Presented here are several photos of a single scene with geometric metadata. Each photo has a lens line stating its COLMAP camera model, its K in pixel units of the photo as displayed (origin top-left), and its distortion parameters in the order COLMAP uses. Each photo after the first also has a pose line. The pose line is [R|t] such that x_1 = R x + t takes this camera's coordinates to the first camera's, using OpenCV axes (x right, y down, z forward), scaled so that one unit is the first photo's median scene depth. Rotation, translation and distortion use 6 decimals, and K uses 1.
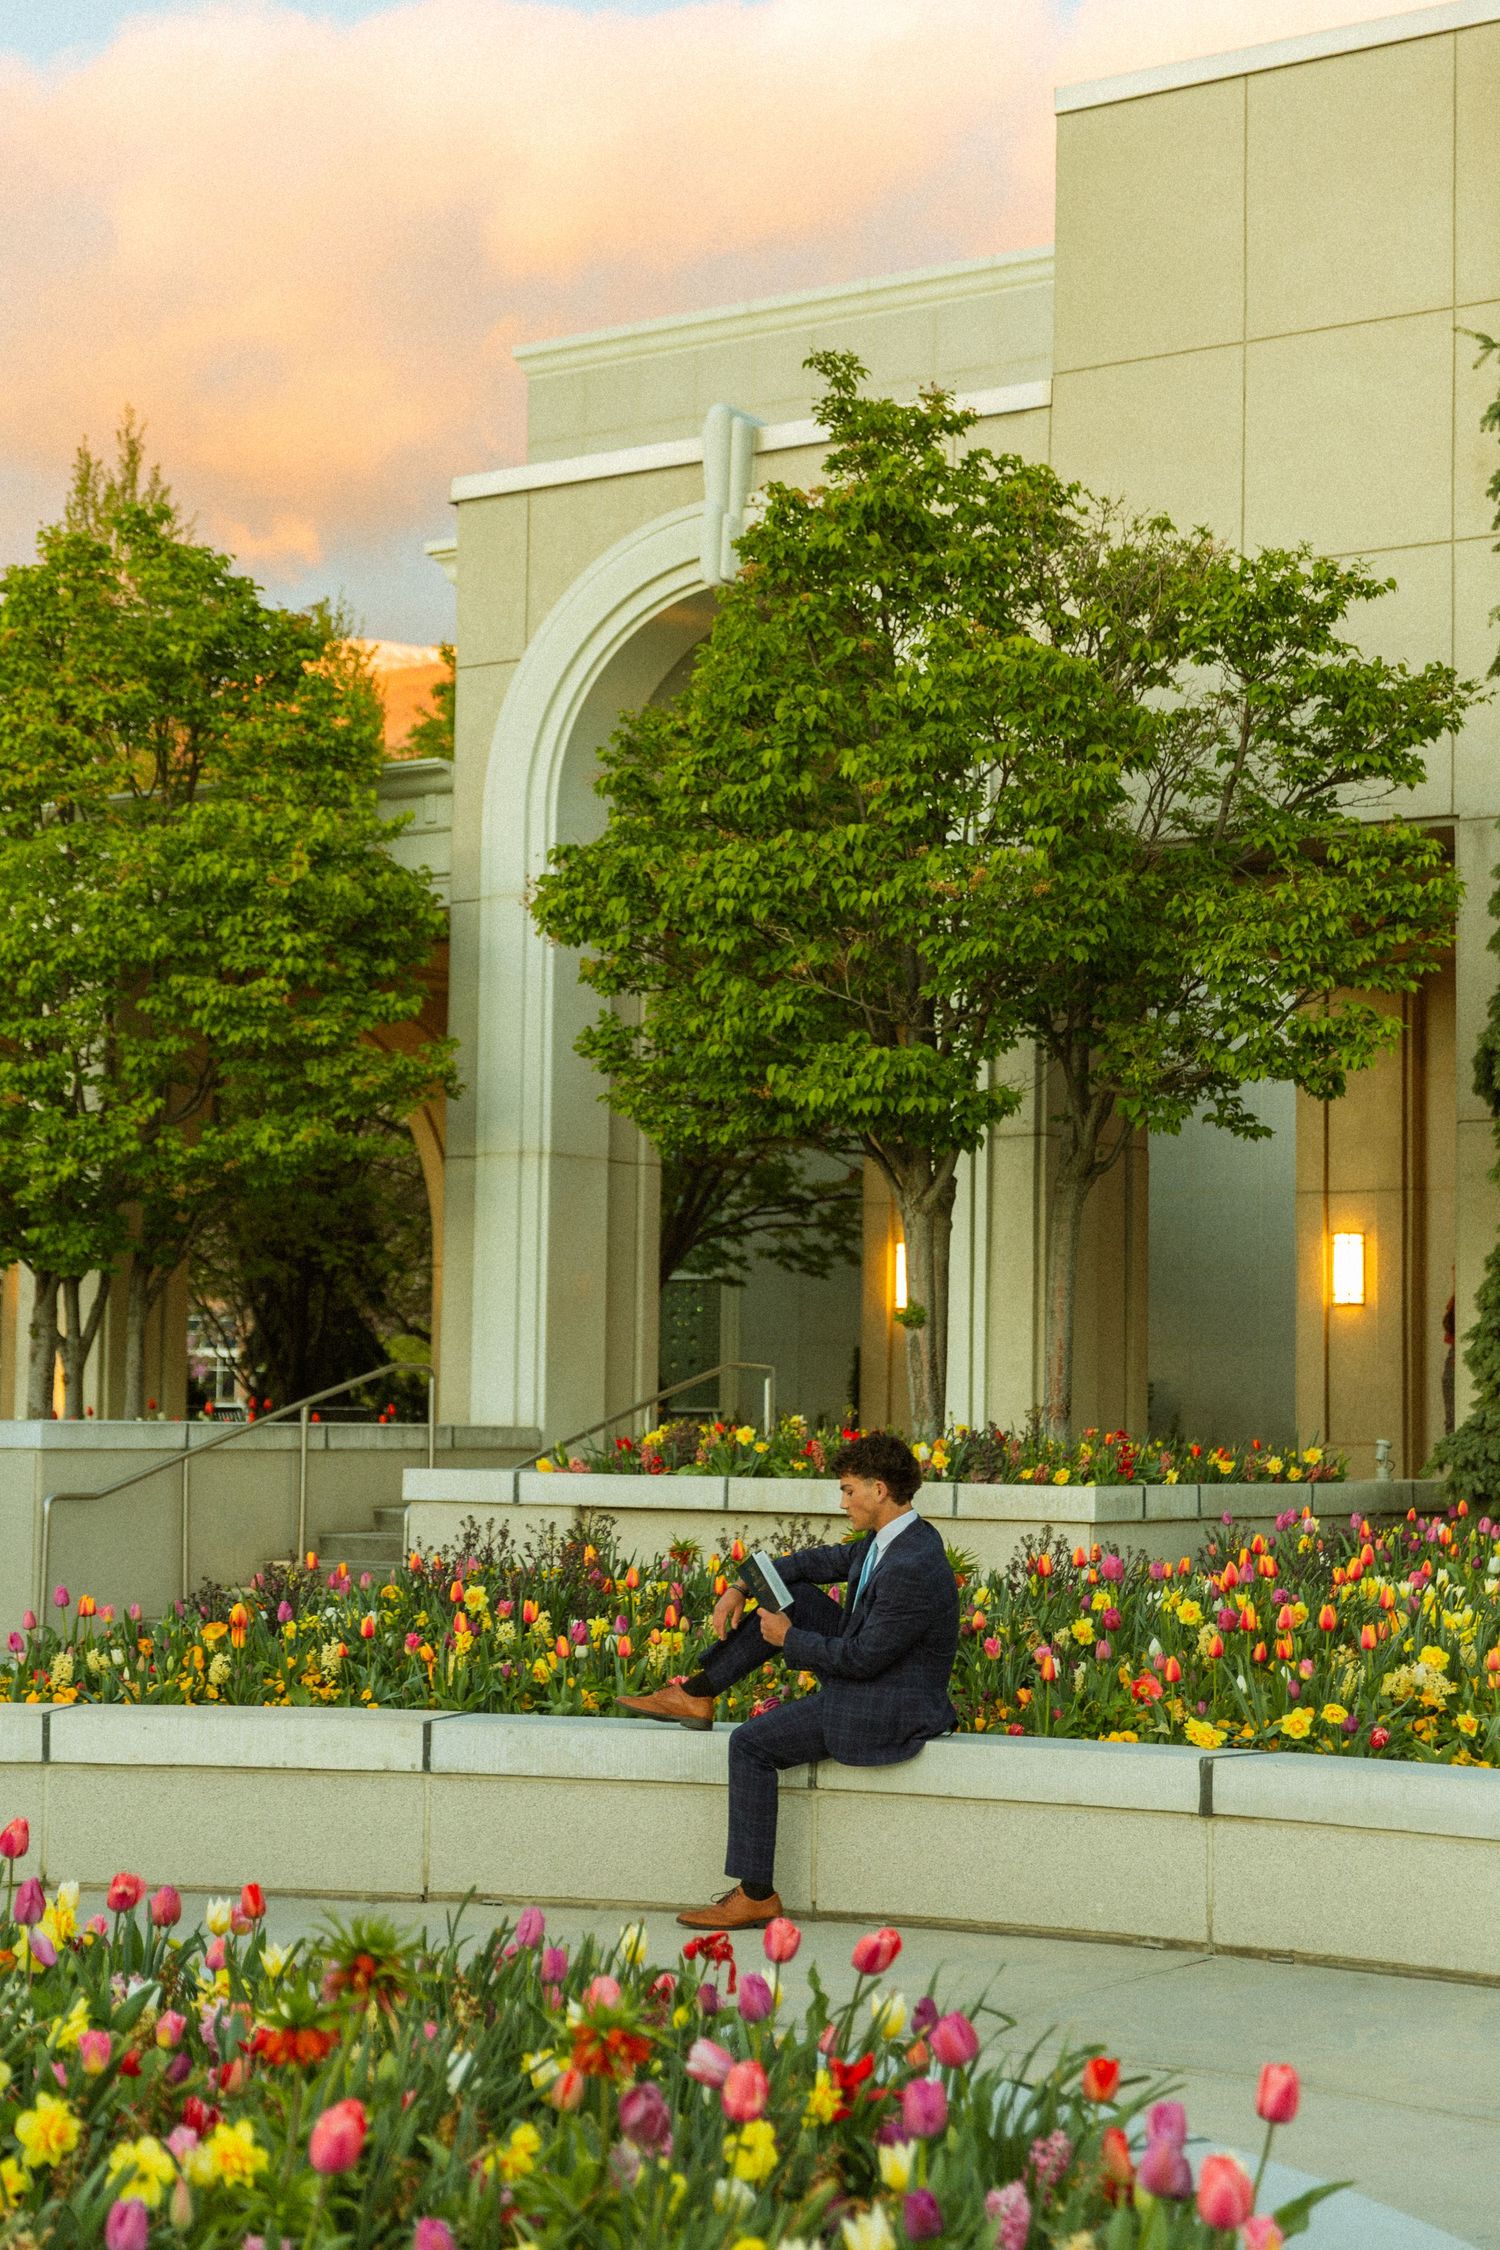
lens RADIAL K [[4609.8, 0, 750.0], [0, 4609.8, 1125.0], [0, 0, 1]] dist [0.010483, 0.085663]
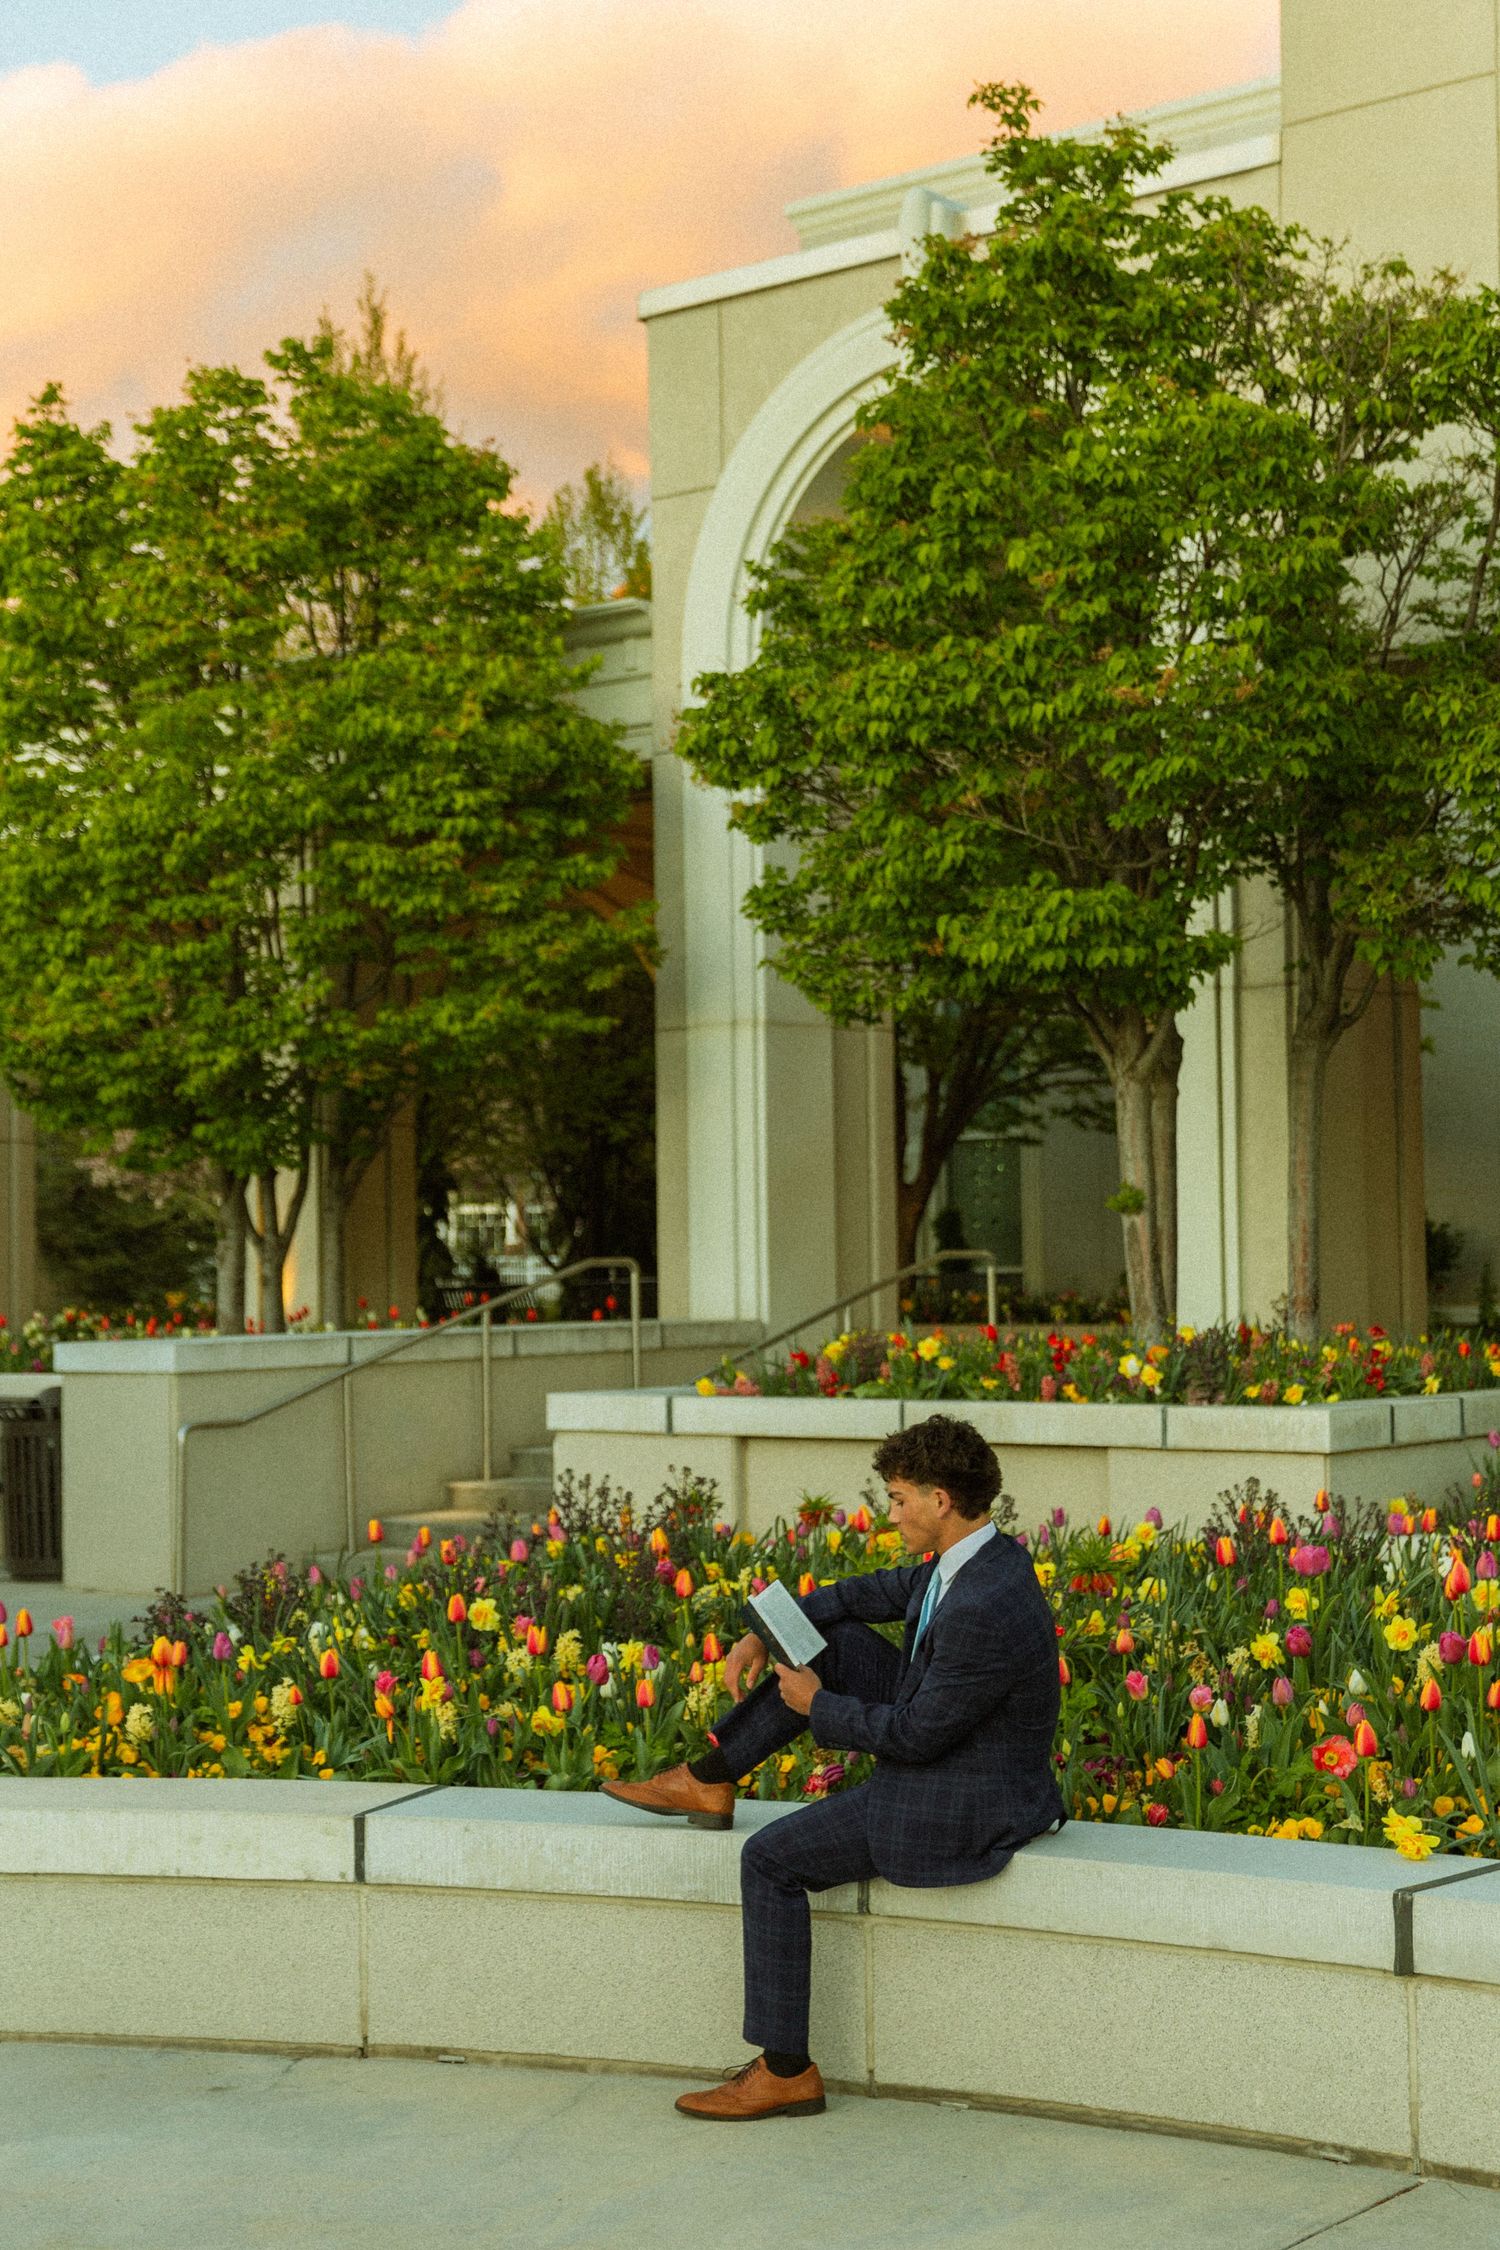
lens RADIAL K [[4094.6, 0, 750.0], [0, 4094.6, 1125.0], [0, 0, 1]] dist [0.029638, -0.195612]
pose [[0.994925, -0.032295, -0.095299, 0.040172], [0.035580, 0.998823, 0.032975, -0.000582], [0.094122, -0.036198, 0.994902, 0.242030]]
